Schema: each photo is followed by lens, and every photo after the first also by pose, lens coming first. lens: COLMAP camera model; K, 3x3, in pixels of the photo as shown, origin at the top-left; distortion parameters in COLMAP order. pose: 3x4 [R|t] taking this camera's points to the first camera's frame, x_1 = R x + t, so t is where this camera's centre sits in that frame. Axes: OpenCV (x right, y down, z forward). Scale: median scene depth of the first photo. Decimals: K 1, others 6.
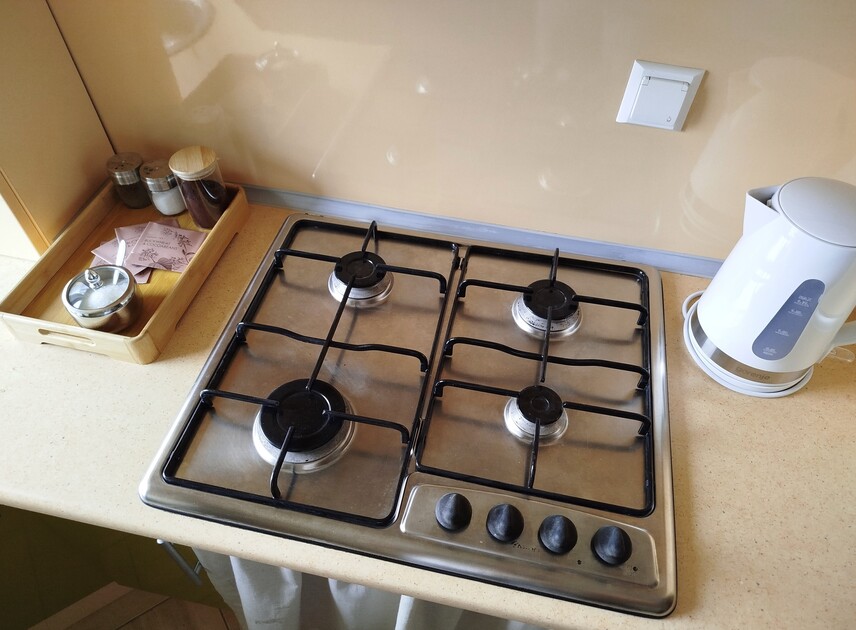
lens RADIAL K [[594.0, 0, 441.2], [0, 594.0, 317.6], [0, 0, 1]] dist [0.003252, 0.000551]
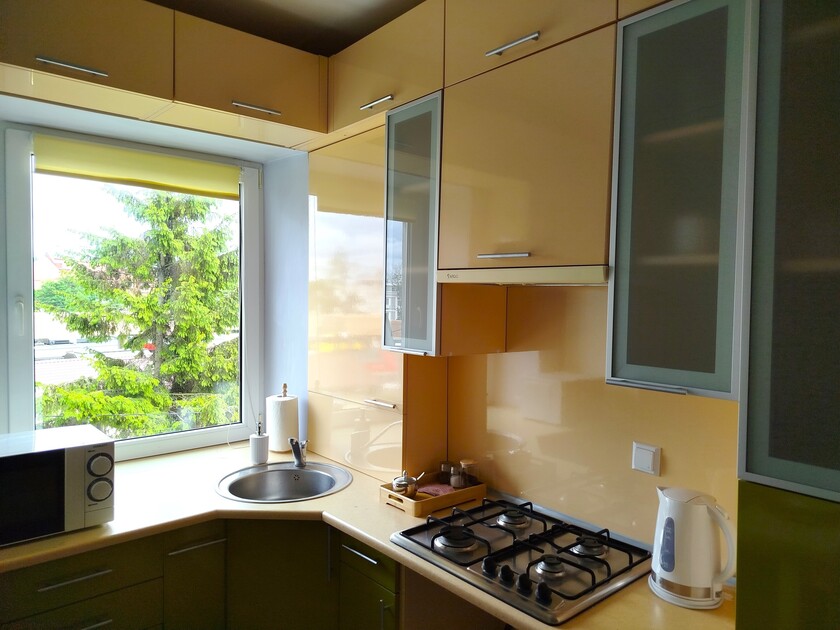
lens RADIAL K [[618.2, 0, 420.0], [0, 618.2, 315.0], [0, 0, 1]] dist [0.068942, -0.078721]
pose [[0.791398, 0.020401, -0.610961, 0.928711], [-0.467288, 0.664555, -0.583102, 0.879549], [0.394122, 0.746961, 0.535460, -0.859677]]
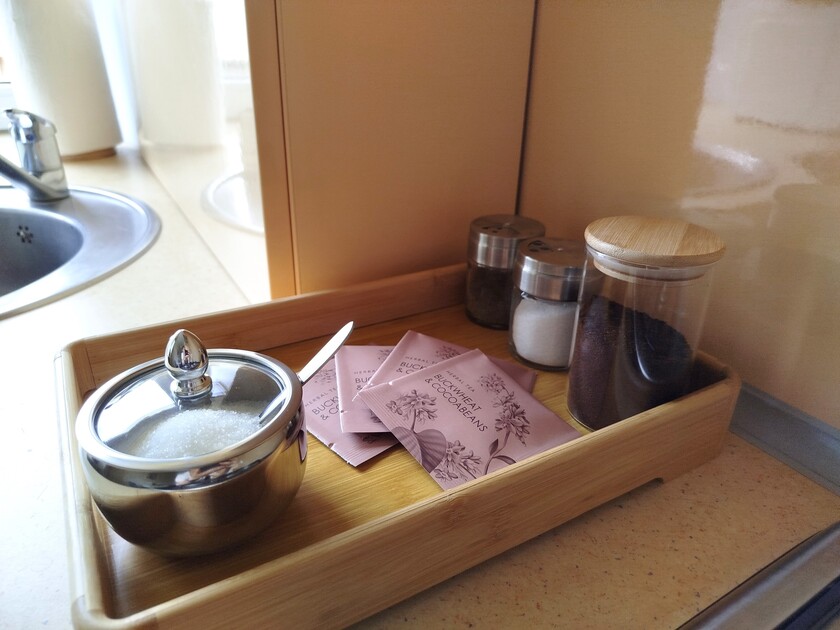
lens RADIAL K [[618.2, 0, 420.0], [0, 618.2, 315.0], [0, 0, 1]] dist [0.068942, -0.078721]
pose [[0.677829, 0.324741, -0.659614, -0.244762], [-0.568448, 0.800465, -0.190061, -0.076827], [0.466278, 0.503785, 0.727177, 0.666137]]
